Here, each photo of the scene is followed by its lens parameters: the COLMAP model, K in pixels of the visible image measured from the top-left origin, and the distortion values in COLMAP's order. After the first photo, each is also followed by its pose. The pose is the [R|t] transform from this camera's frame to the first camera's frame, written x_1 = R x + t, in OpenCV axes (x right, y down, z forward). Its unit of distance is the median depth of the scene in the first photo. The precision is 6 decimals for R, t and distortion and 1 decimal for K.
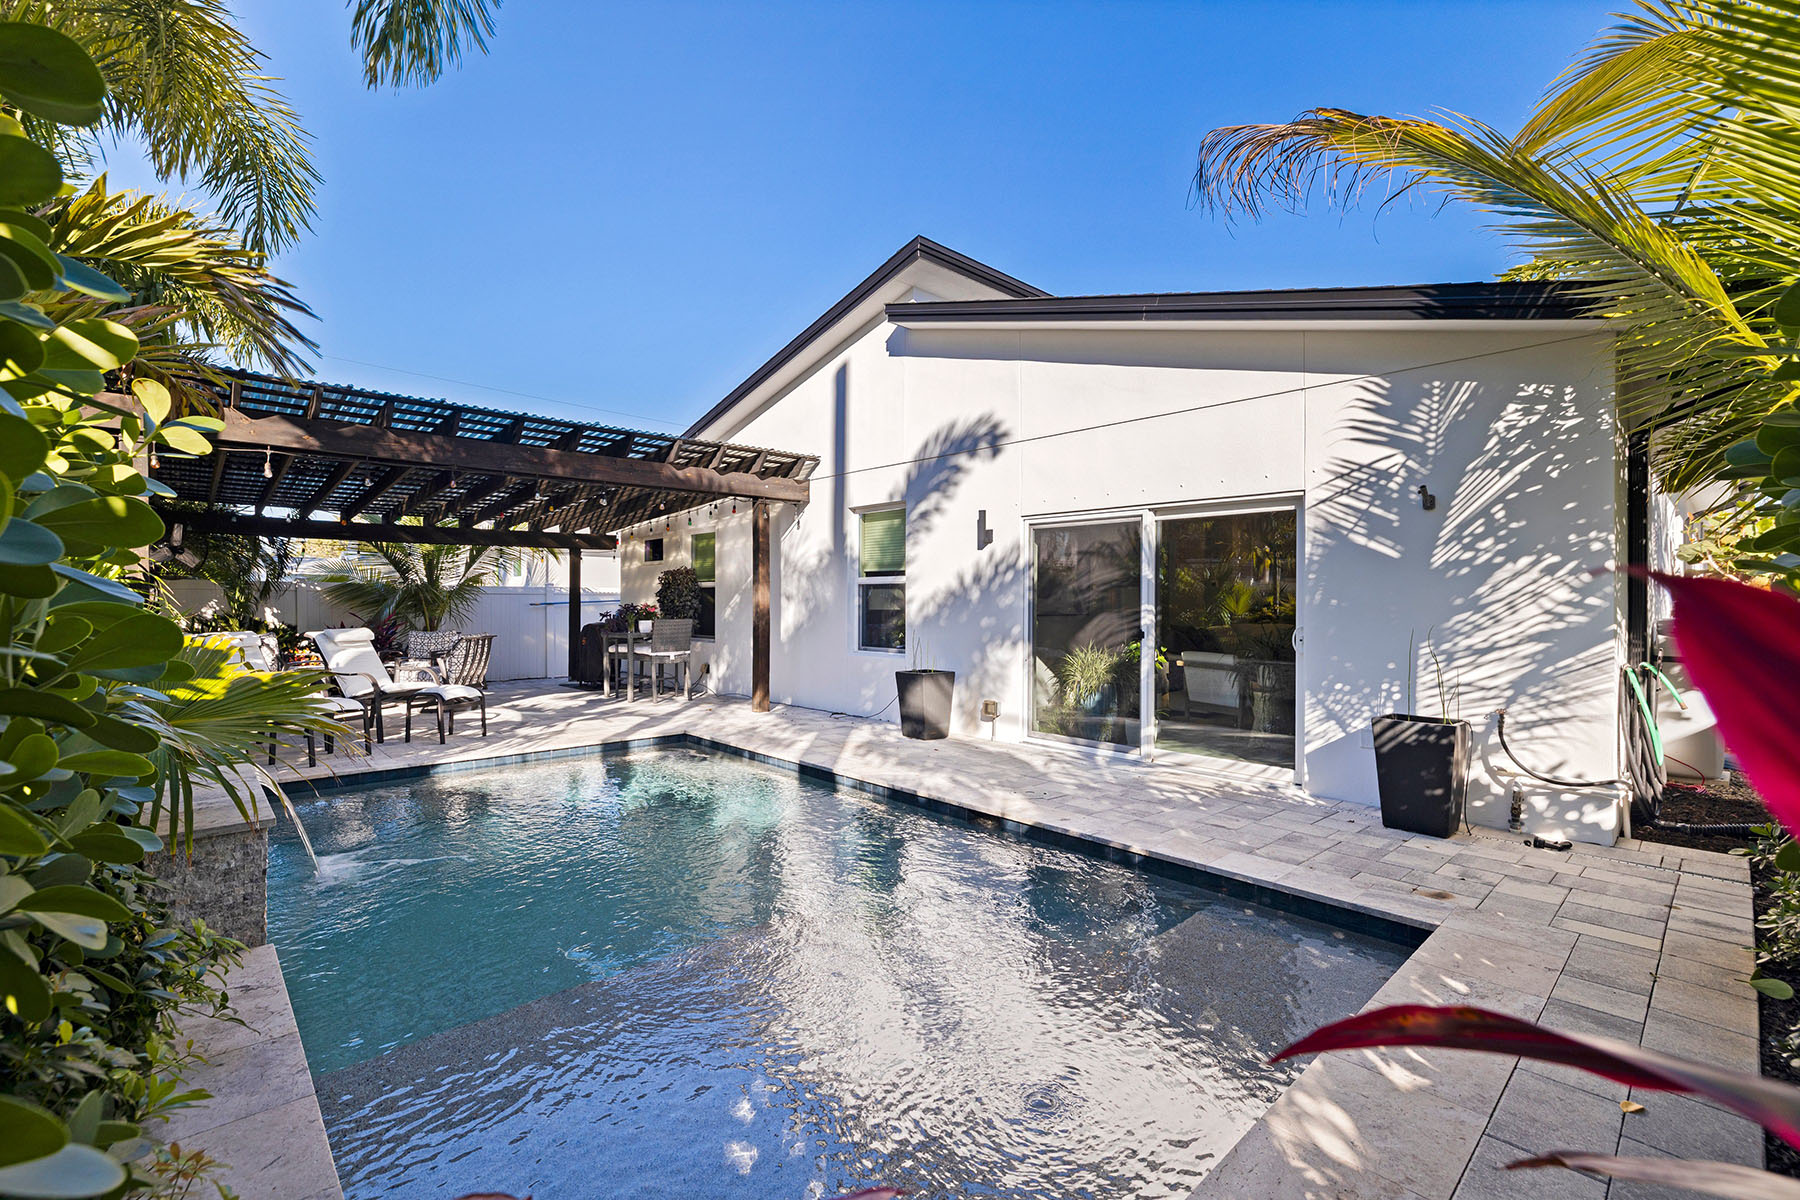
lens RADIAL K [[752.3, 0, 909.9], [0, 752.3, 593.4], [0, 0, 1]] dist [0.004013, -0.000008]
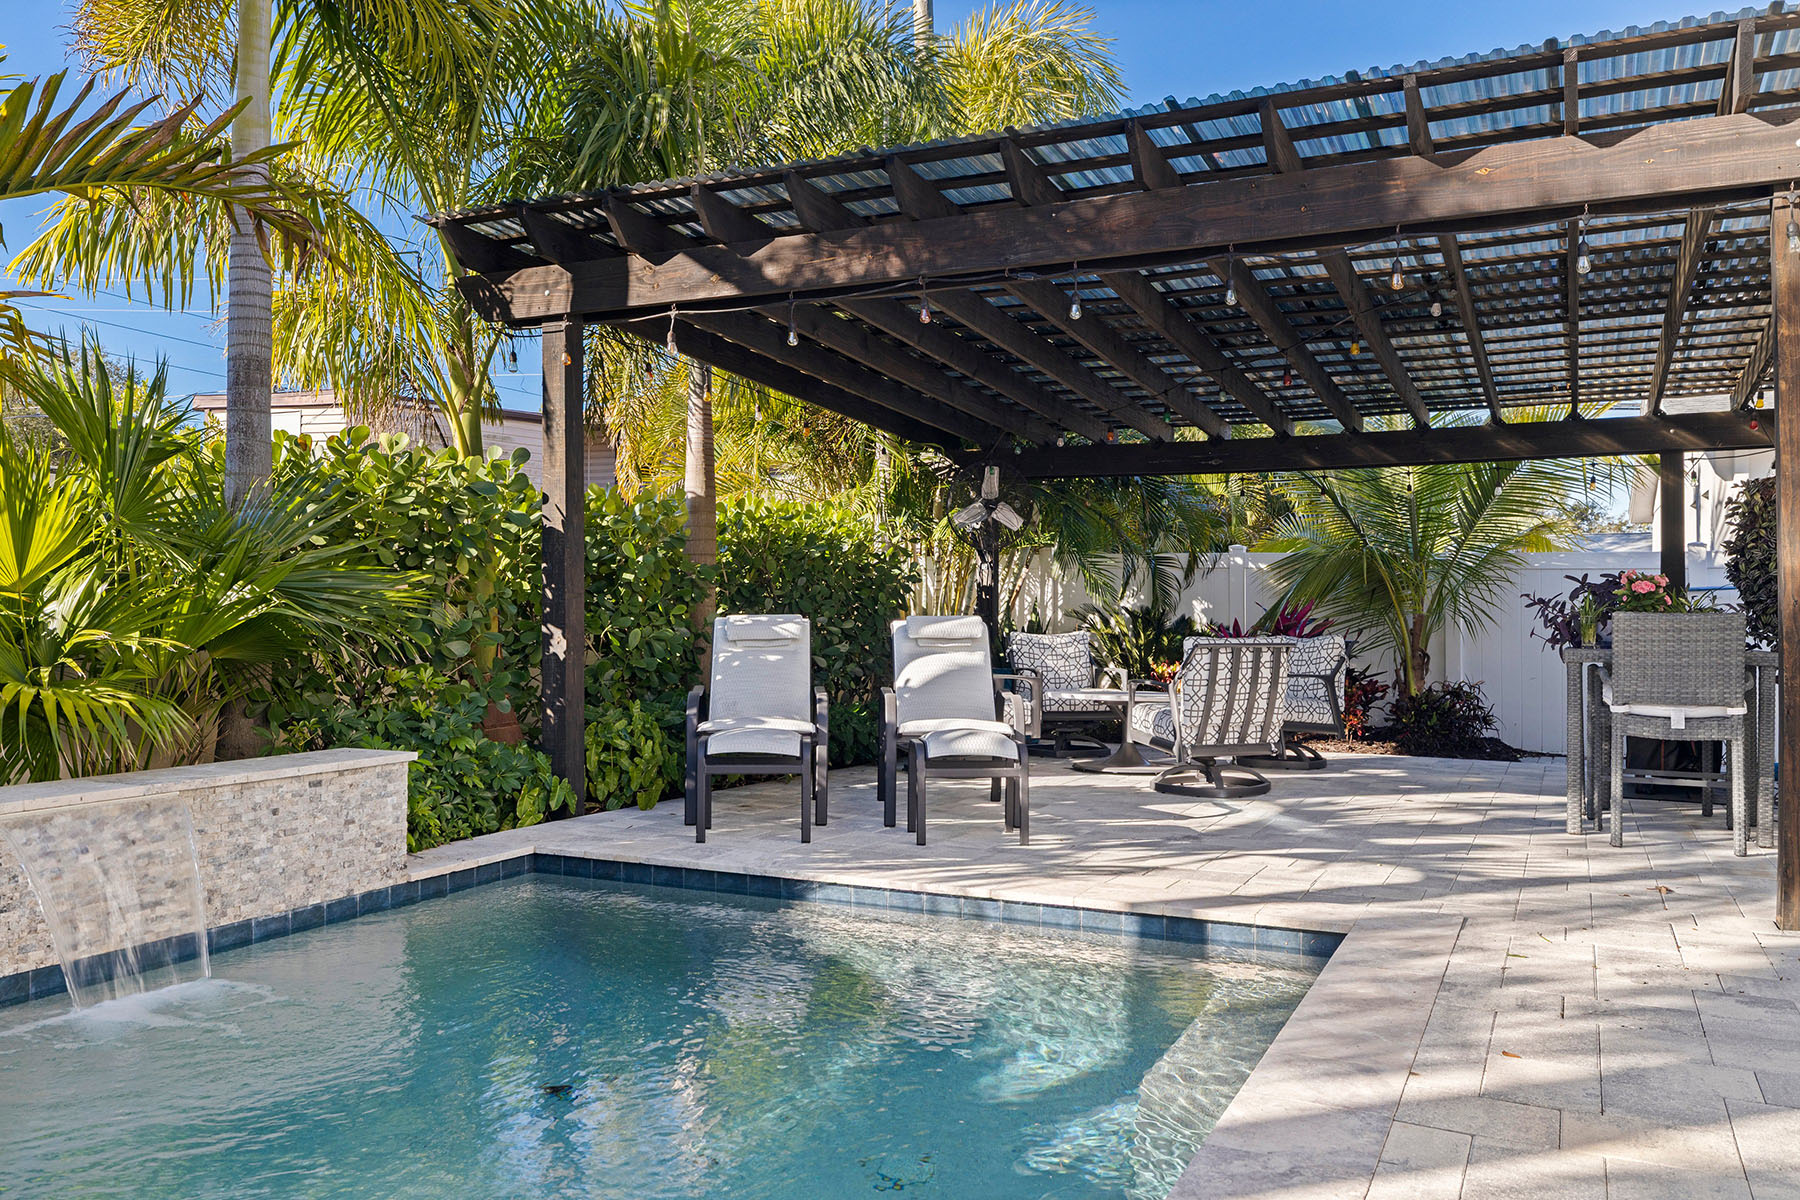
lens RADIAL K [[1426.7, 0, 907.0], [0, 1426.7, 592.1], [0, 0, 1]] dist [-0.005751, -0.001448]
pose [[0.385001, -0.011317, -0.922847, 0.219211], [0.010384, 0.999915, -0.007930, 0.036547], [0.922858, -0.006530, 0.385085, 0.578133]]
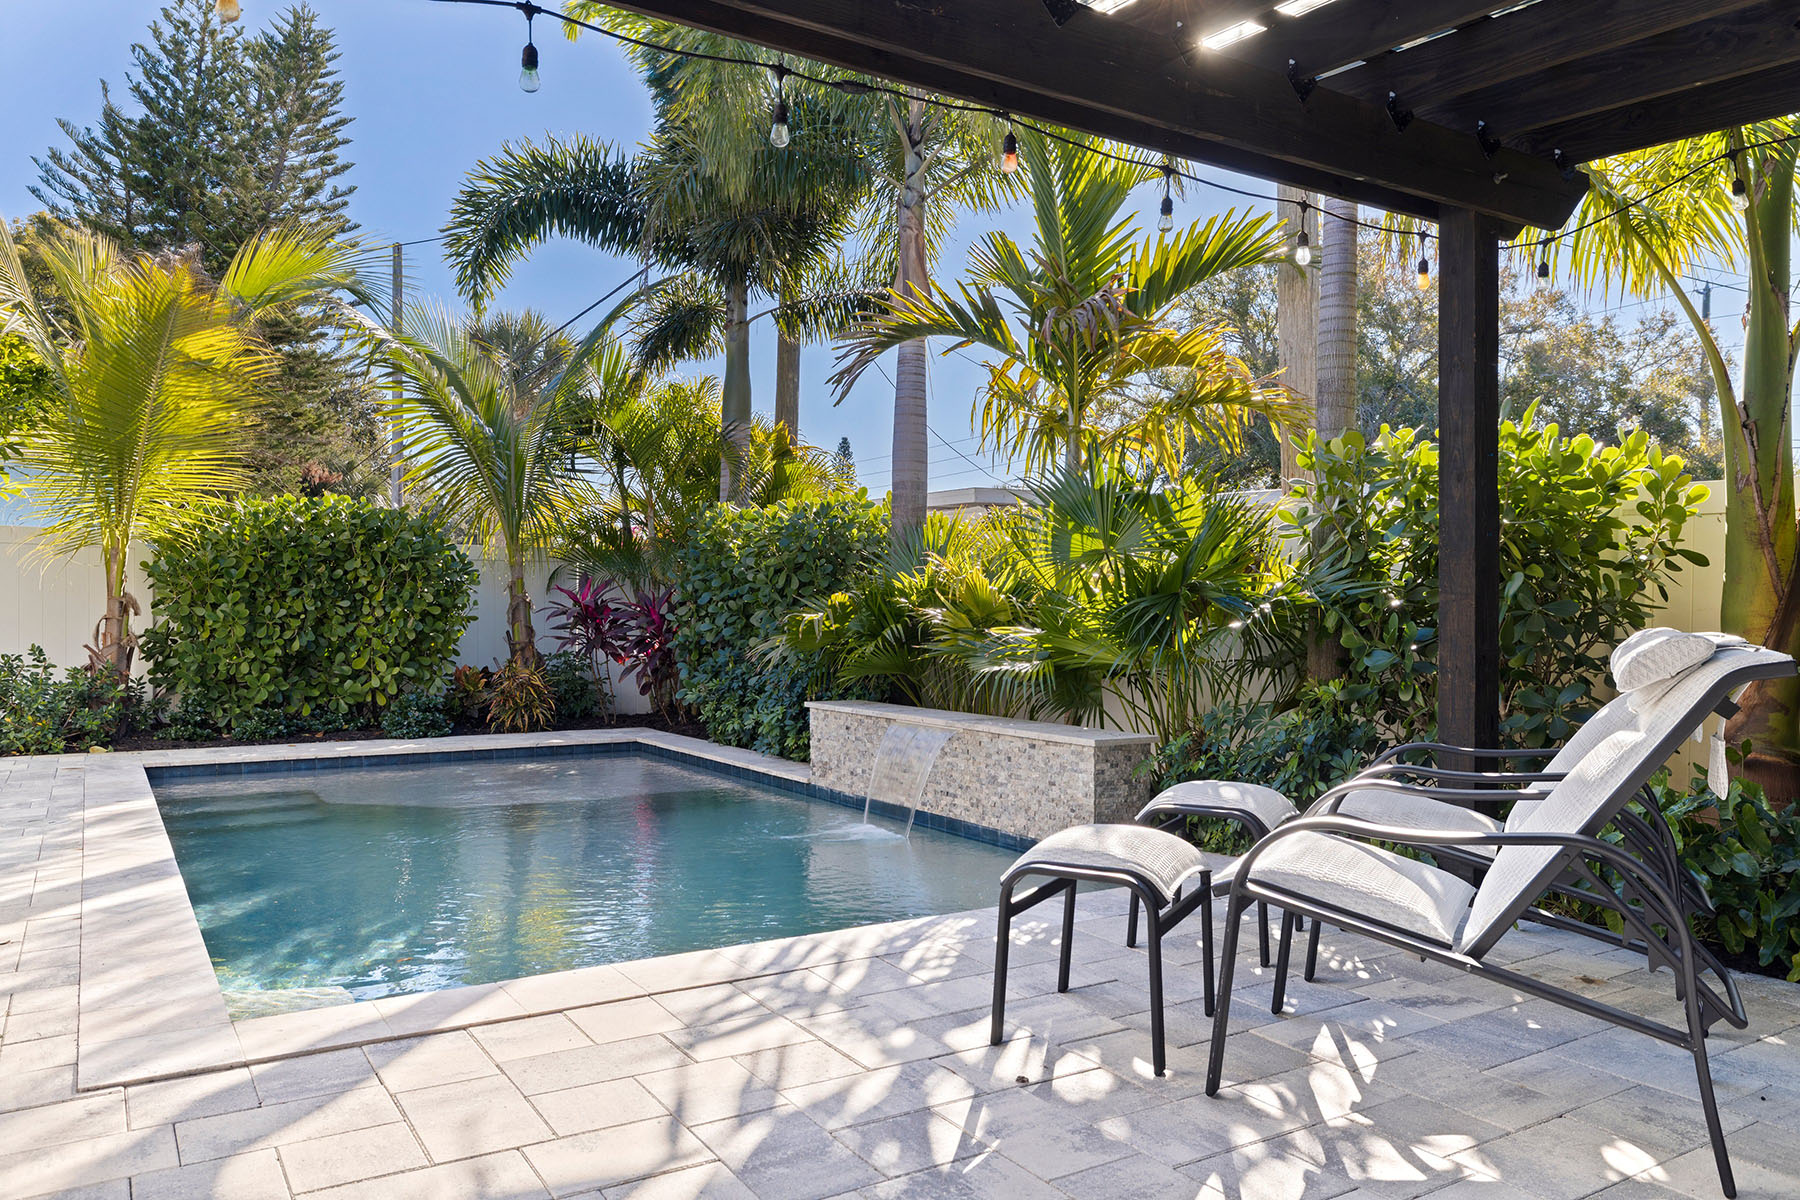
lens RADIAL K [[1272.1, 0, 899.3], [0, 1272.1, 604.7], [0, 0, 1]] dist [-0.000328, -0.000006]
pose [[-0.984929, -0.002712, 0.172940, -0.617107], [-0.005468, 0.999865, -0.015462, 0.042495], [-0.172875, -0.016175, -0.984811, 1.438261]]
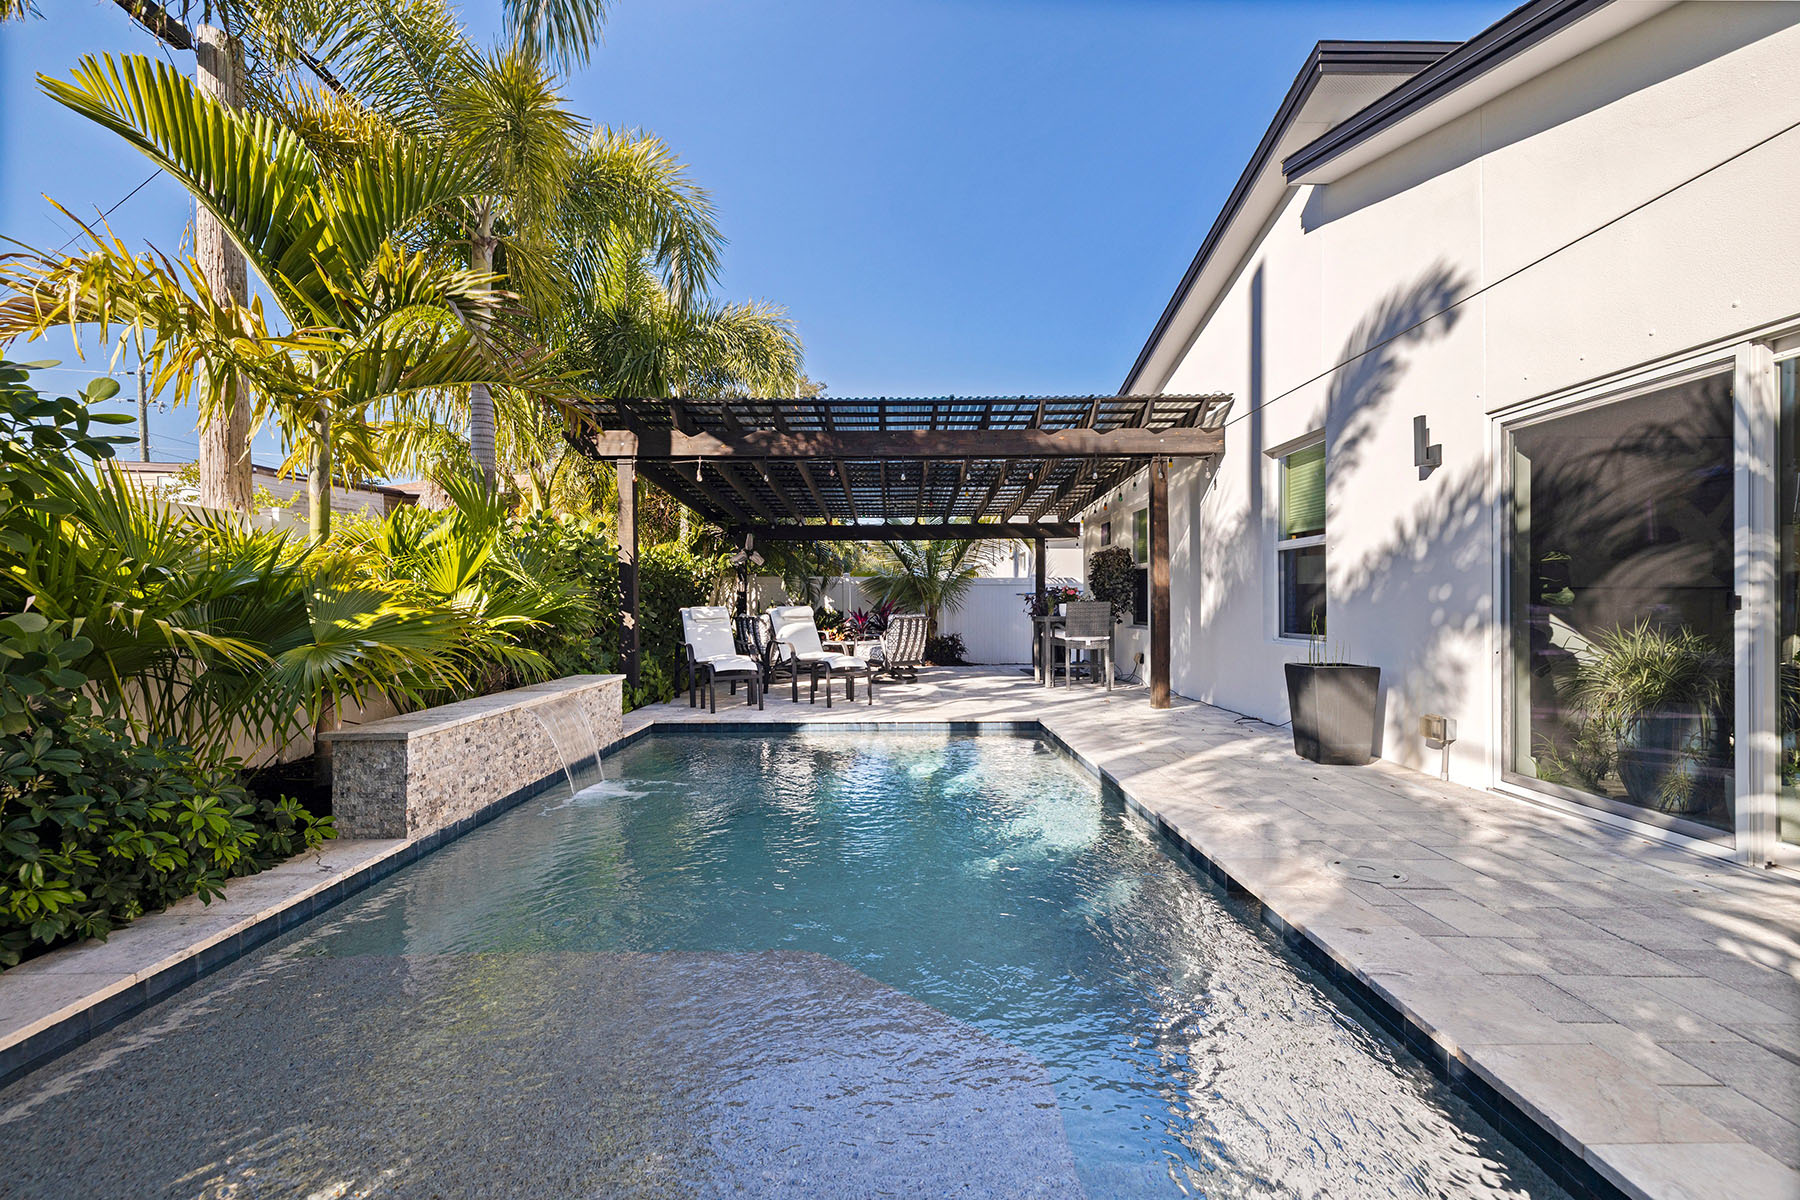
lens RADIAL K [[752.3, 0, 906.3], [0, 752.3, 596.3], [0, 0, 1]] dist [0.004013, -0.000008]
pose [[0.746711, -0.012326, -0.665035, 0.189317], [0.015281, 0.999882, -0.001375, 0.034828], [0.664974, -0.009135, 0.746811, 0.228999]]
